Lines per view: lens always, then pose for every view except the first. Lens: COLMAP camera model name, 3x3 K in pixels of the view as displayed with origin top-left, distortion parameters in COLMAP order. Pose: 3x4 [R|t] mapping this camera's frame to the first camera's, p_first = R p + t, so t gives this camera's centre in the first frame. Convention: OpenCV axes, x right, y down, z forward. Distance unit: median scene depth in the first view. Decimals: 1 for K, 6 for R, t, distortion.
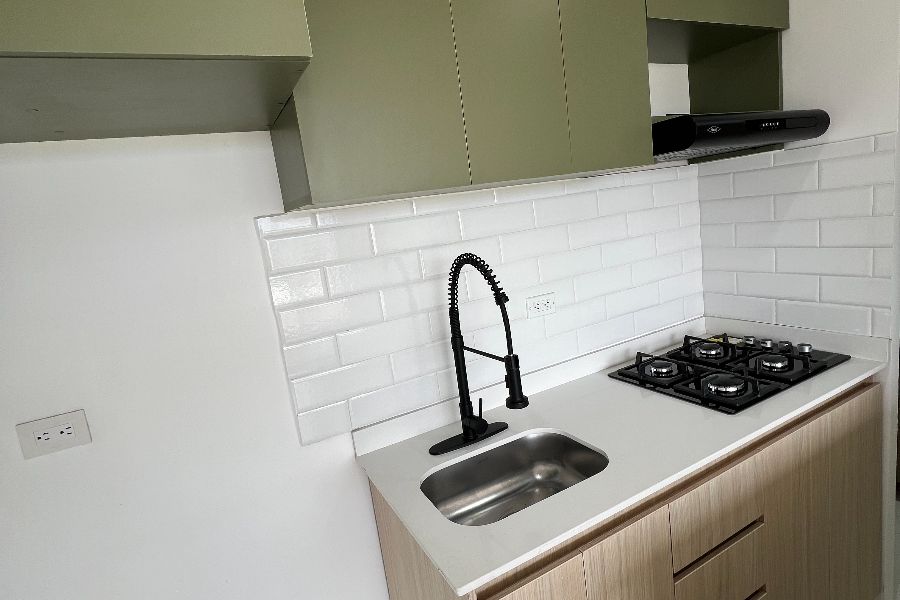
lens RADIAL K [[486.9, 0, 450.0], [0, 486.9, 300.0], [0, 0, 1]] dist [0.005352, -0.000862]
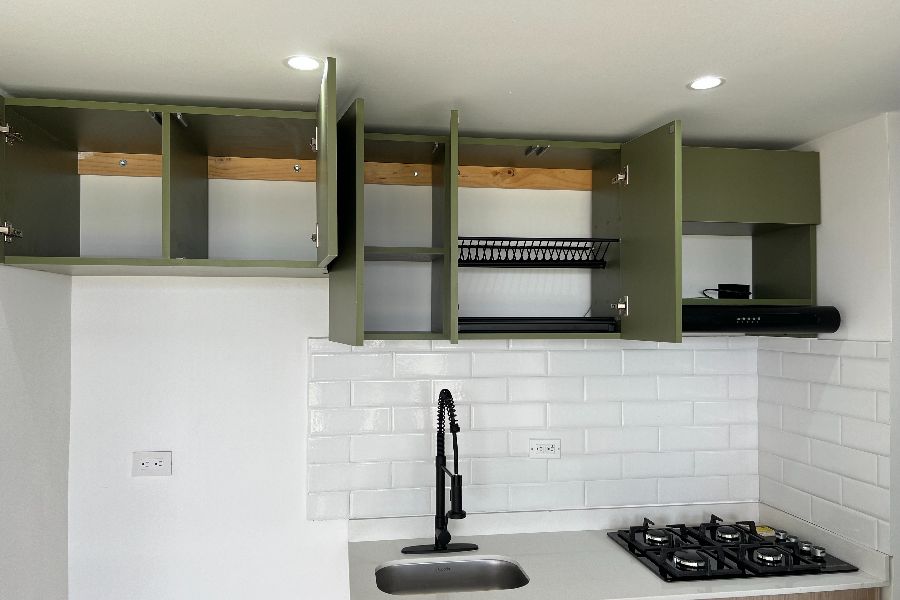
lens RADIAL K [[695.3, 0, 450.0], [0, 695.3, 300.0], [0, 0, 1]] dist [0.025591, -0.005627]
pose [[0.938832, 0.126632, -0.320247, 0.453619], [-0.183321, 0.971000, -0.153470, -0.033720], [0.291525, 0.202790, 0.934820, -0.567786]]
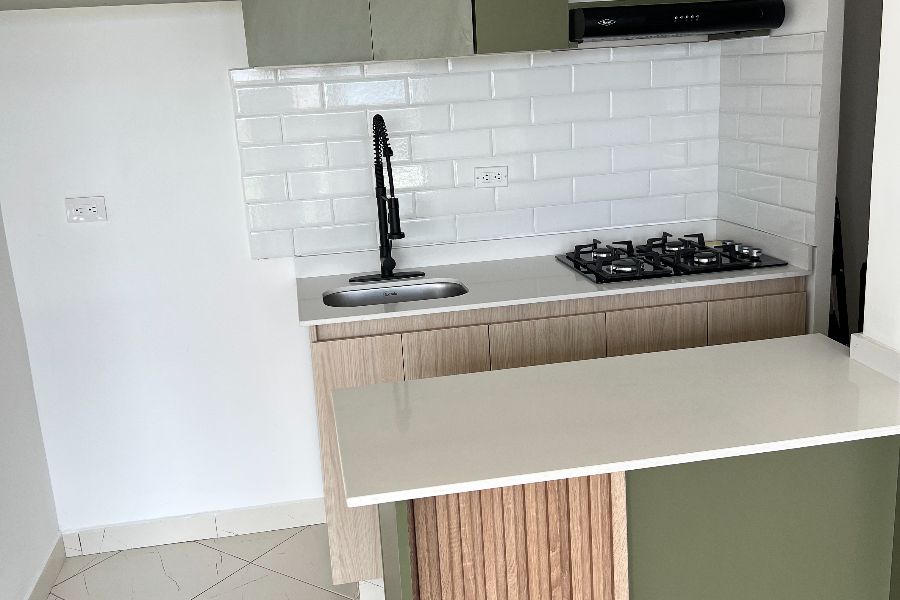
lens RADIAL K [[919.2, 0, 450.0], [0, 919.2, 300.0], [0, 0, 1]] dist [0.194509, -0.563313]
pose [[0.950055, 0.149489, -0.273951, 0.700367], [-0.123392, 0.986216, 0.110235, 0.066179], [0.286654, -0.070926, 0.955405, -0.934741]]
